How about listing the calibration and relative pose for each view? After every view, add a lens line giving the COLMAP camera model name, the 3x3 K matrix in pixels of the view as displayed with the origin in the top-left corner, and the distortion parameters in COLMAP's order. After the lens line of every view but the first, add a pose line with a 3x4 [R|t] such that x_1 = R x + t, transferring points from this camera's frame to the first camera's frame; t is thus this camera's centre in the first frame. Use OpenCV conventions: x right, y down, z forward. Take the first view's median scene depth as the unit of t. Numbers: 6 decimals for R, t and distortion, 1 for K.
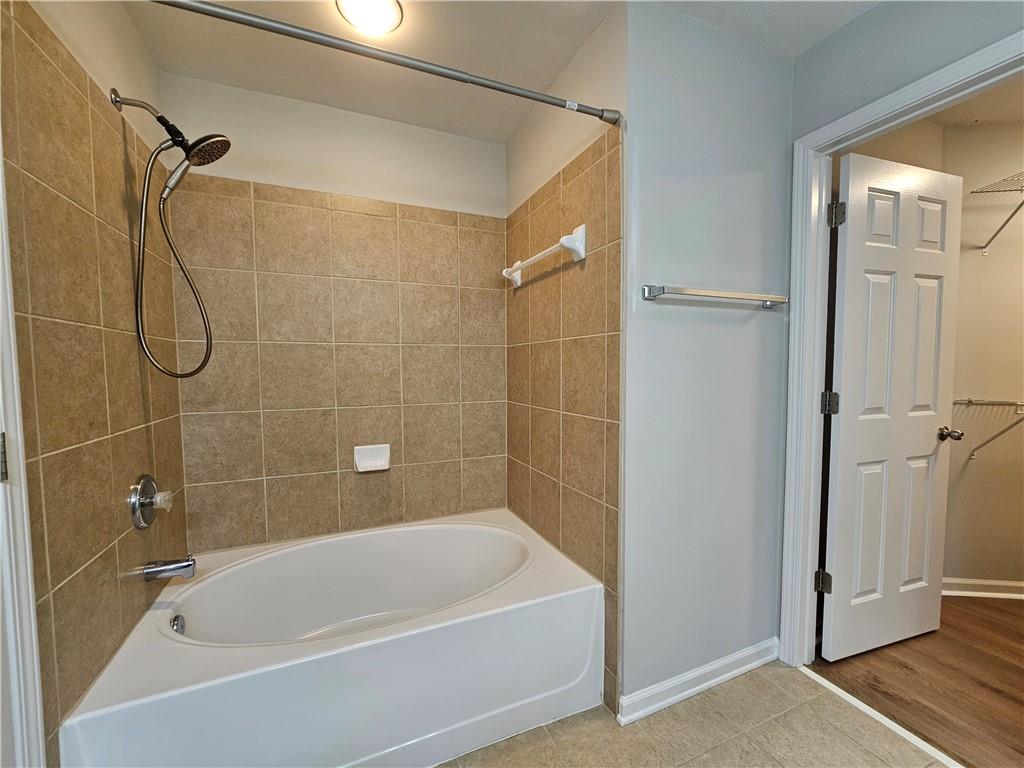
lens RADIAL K [[418.1, 0, 510.7], [0, 418.1, 390.5], [0, 0, 1]] dist [-0.002556, 0.000408]
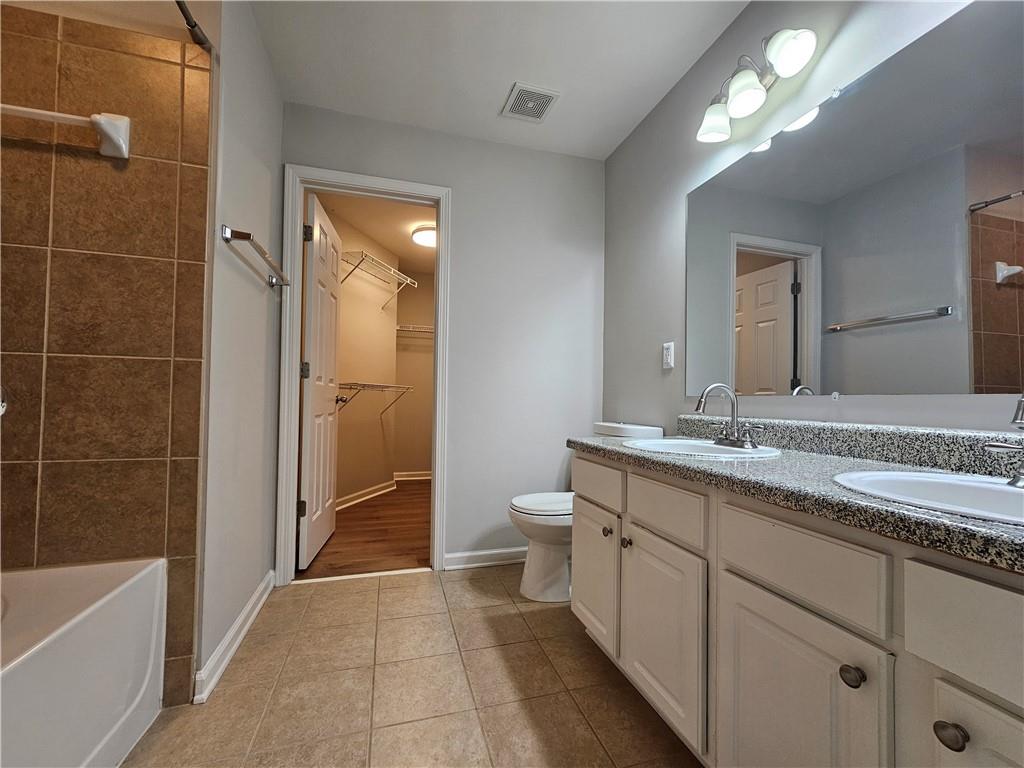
lens RADIAL K [[418.1, 0, 512.4], [0, 418.1, 388.5], [0, 0, 1]] dist [-0.002556, 0.000408]
pose [[0.119865, 0.036541, 0.992118, -0.510913], [0.042290, 0.998227, -0.041875, 0.186588], [-0.991889, 0.046976, 0.118107, 0.197146]]
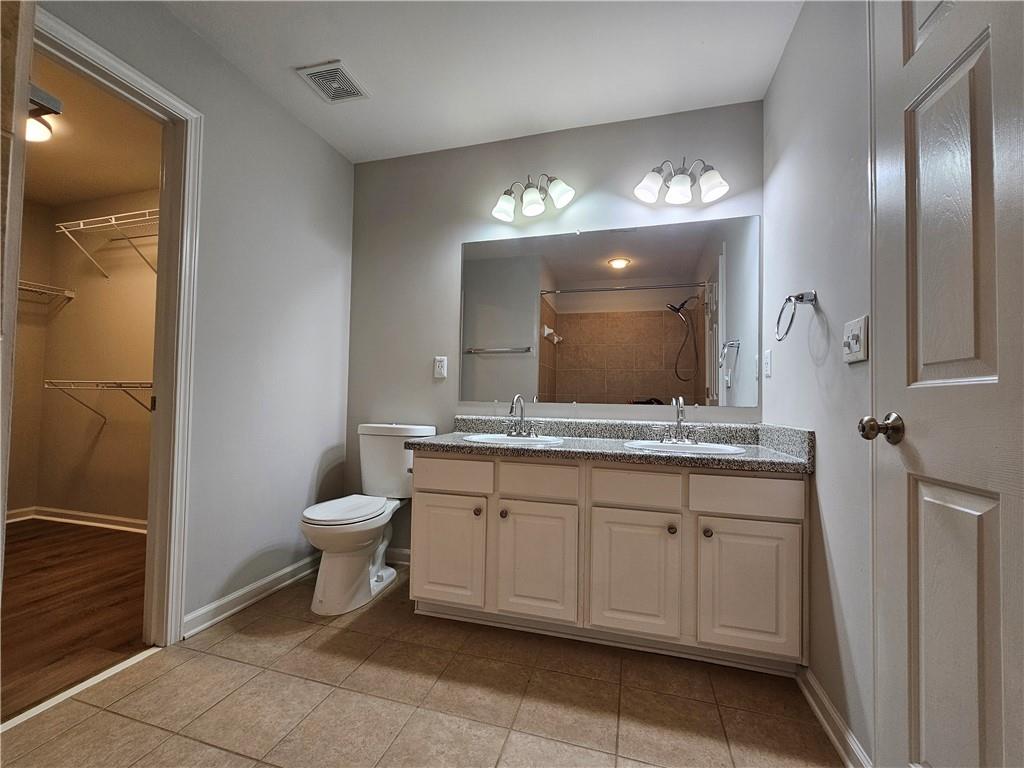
lens RADIAL K [[418.1, 0, 509.3], [0, 418.1, 387.2], [0, 0, 1]] dist [-0.002556, 0.000408]
pose [[-0.769111, 0.013045, 0.638982, -0.384670], [0.021867, 0.999743, 0.005911, 0.125455], [-0.638741, 0.018519, -0.769199, 0.896093]]
